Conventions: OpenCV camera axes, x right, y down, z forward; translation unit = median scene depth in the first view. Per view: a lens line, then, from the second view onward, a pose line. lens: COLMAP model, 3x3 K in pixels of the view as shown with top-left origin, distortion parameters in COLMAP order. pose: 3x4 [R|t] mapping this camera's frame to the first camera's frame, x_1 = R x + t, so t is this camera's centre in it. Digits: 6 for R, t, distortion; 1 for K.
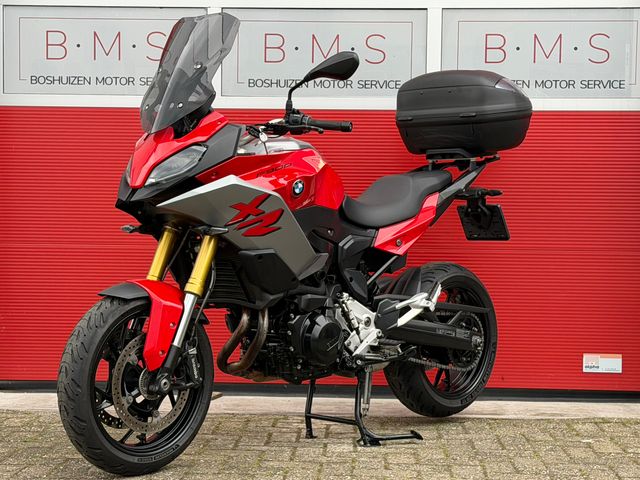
lens RADIAL K [[1348.6, 0, 322.2], [0, 1348.6, 243.7], [0, 0, 1]] dist [0.138639, 0.000000]
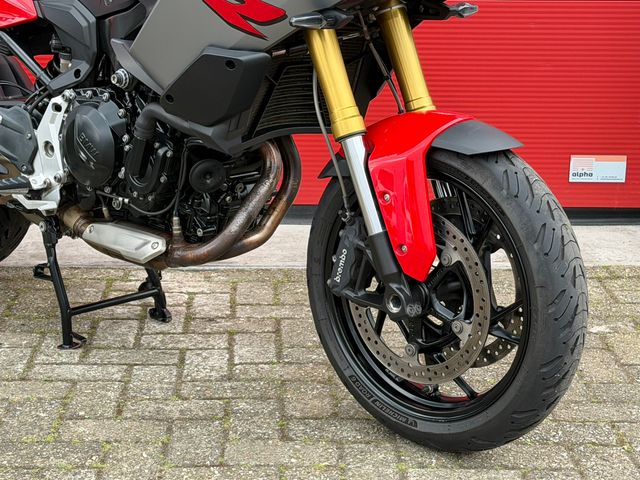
lens RADIAL K [[1348.6, 0, 323.5], [0, 1348.6, 245.0], [0, 0, 1]] dist [0.138639, 0.000000]
pose [[0.996700, -0.016583, 0.079456, 0.018211], [-0.002755, 0.971432, 0.237302, -0.043627], [-0.081121, -0.236738, 0.968181, 0.422038]]
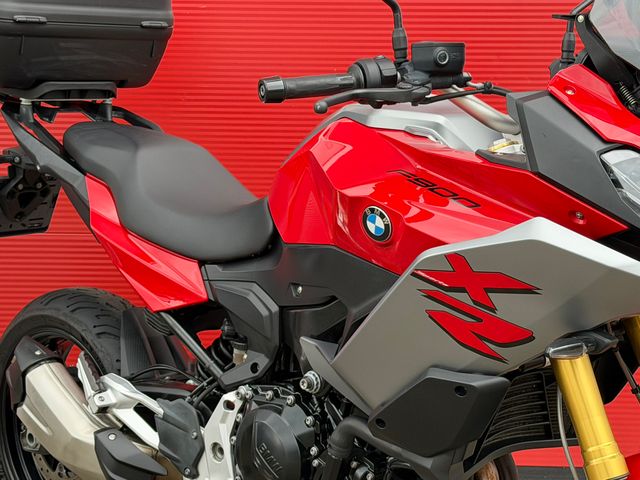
lens RADIAL K [[1348.6, 0, 328.8], [0, 1348.6, 255.4], [0, 0, 1]] dist [0.138639, 0.000000]
pose [[0.999499, -0.007460, 0.030746, -0.026588], [0.003112, 0.990274, 0.139099, -0.086980], [-0.031484, -0.138934, 0.989801, 0.519888]]
